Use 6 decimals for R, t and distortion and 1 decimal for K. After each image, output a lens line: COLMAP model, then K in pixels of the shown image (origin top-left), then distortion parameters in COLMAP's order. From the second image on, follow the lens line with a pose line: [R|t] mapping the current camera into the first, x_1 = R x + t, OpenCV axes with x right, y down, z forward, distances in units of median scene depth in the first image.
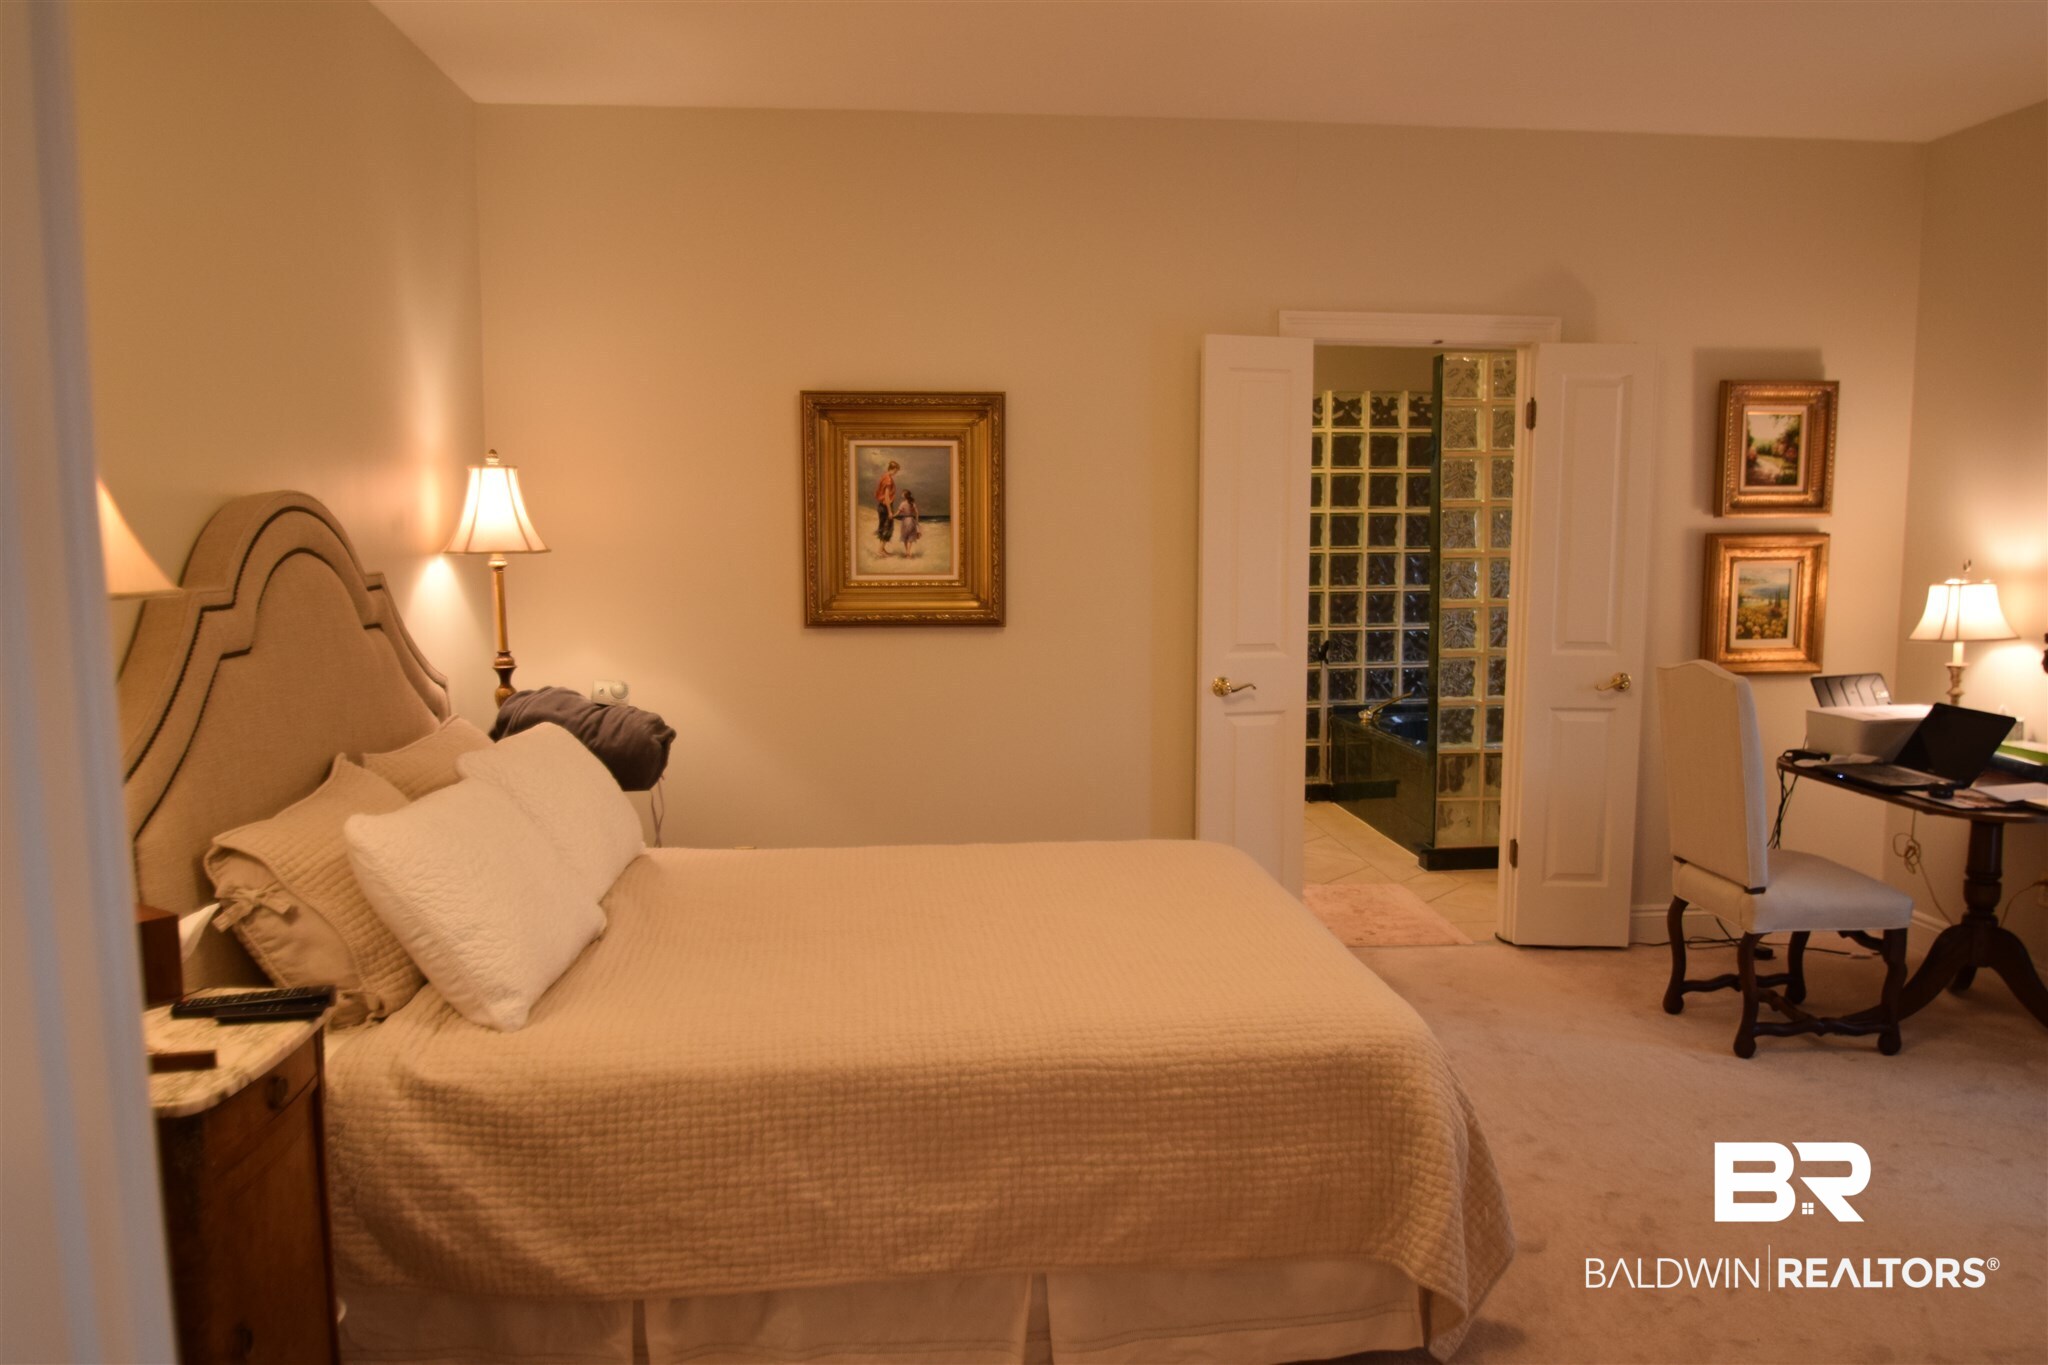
lens RADIAL K [[1477.6, 0, 1021.6], [0, 1477.6, 702.7], [0, 0, 1]] dist [-0.032319, -0.002133]
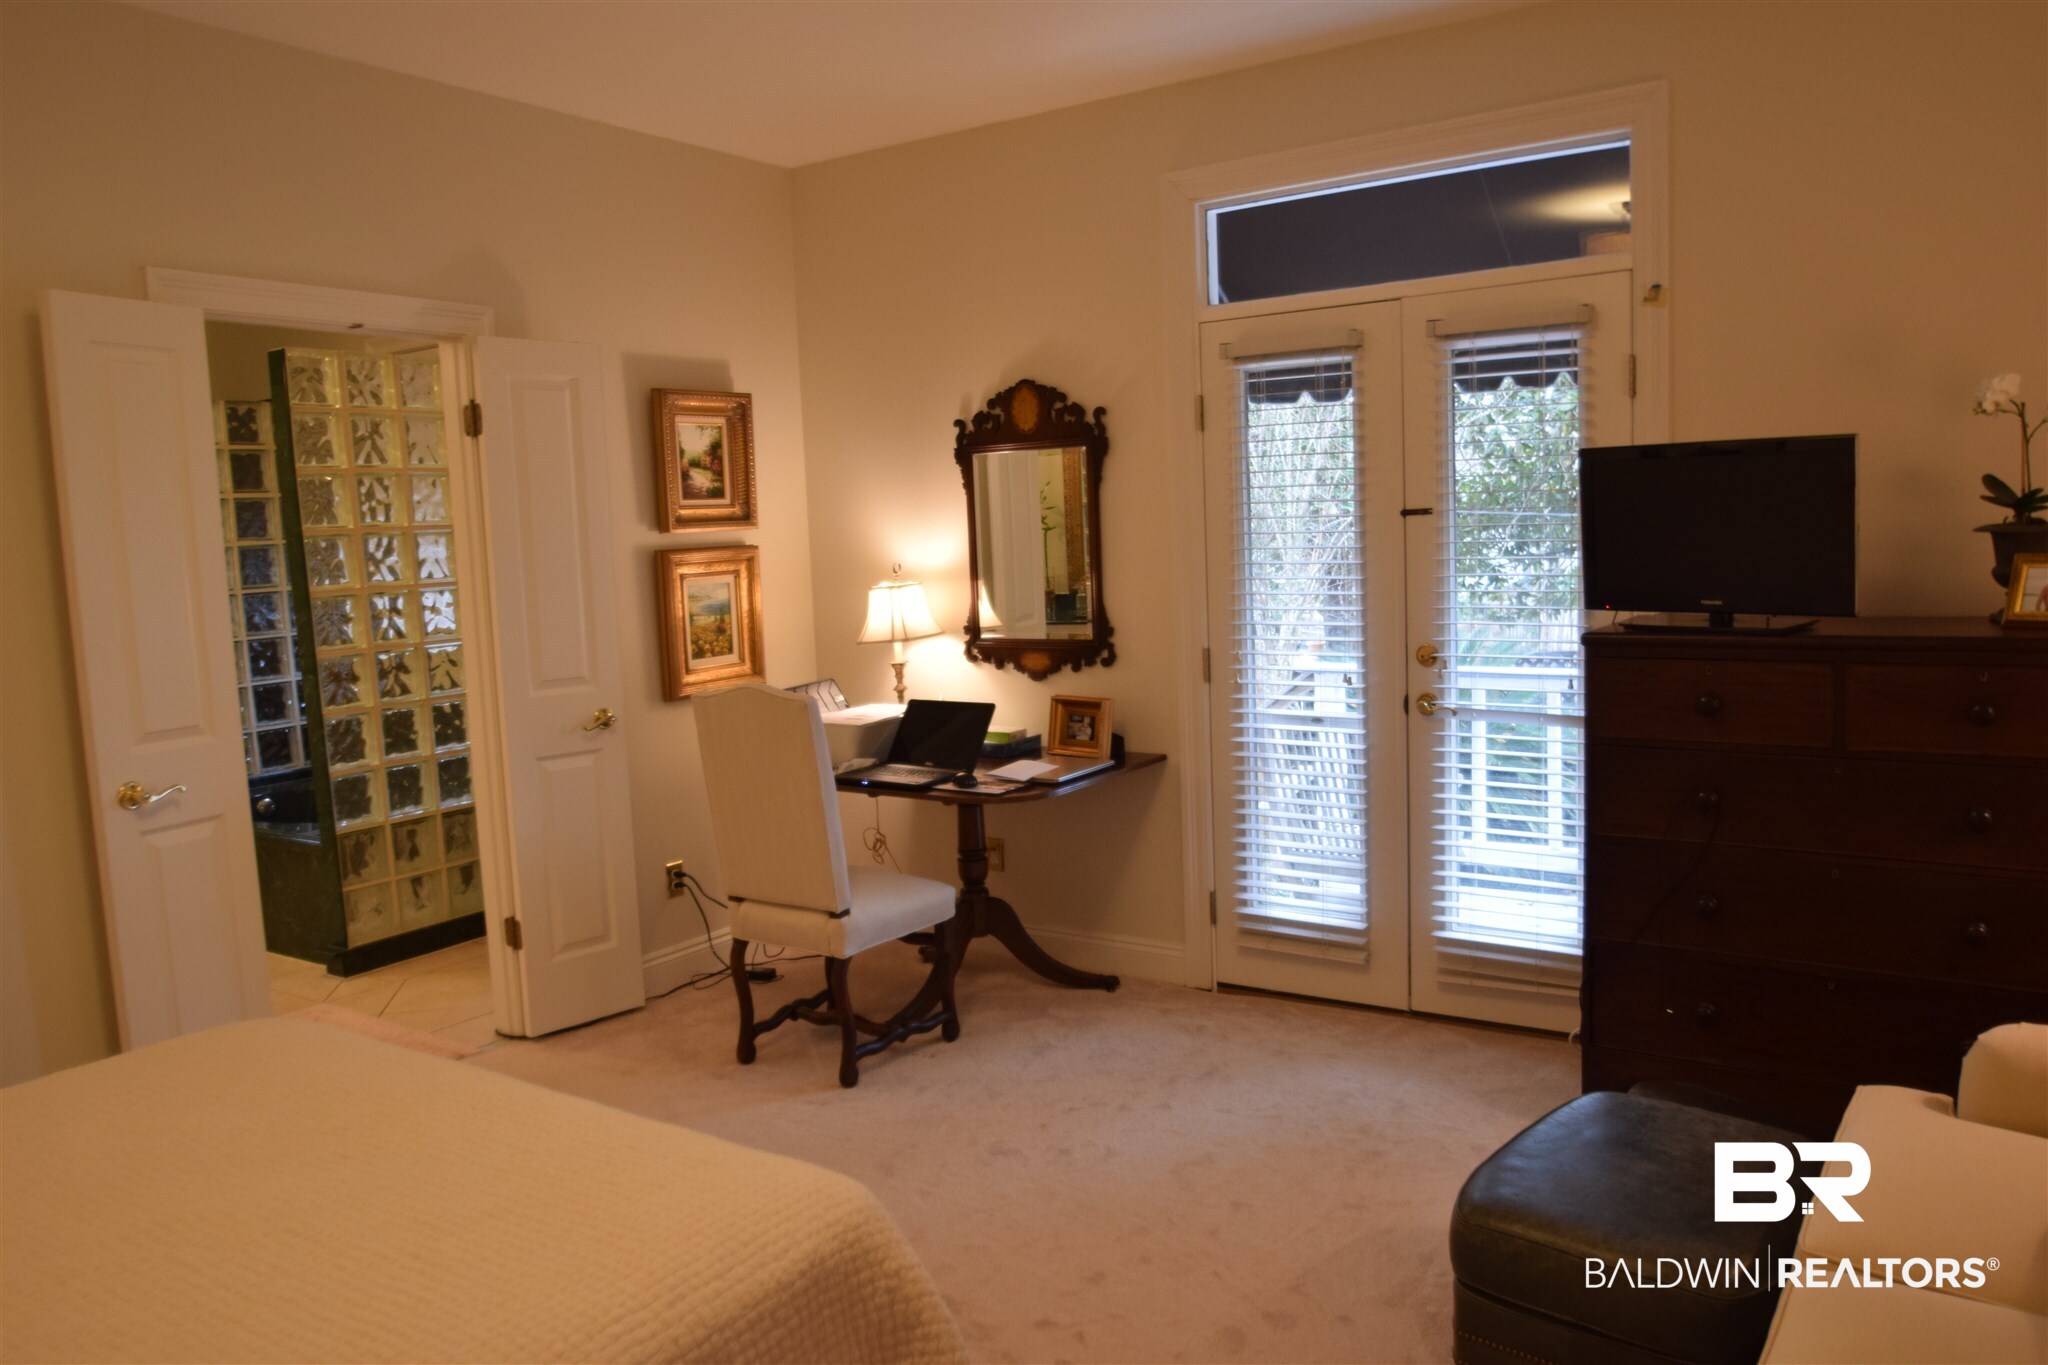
lens RADIAL K [[1477.6, 0, 1021.6], [0, 1477.6, 702.7], [0, 0, 1]] dist [-0.032319, -0.002133]
pose [[0.625085, -0.114932, 0.772049, -0.128559], [0.131725, 0.990447, 0.040794, -0.026849], [-0.769362, 0.076199, 0.634252, 0.230349]]
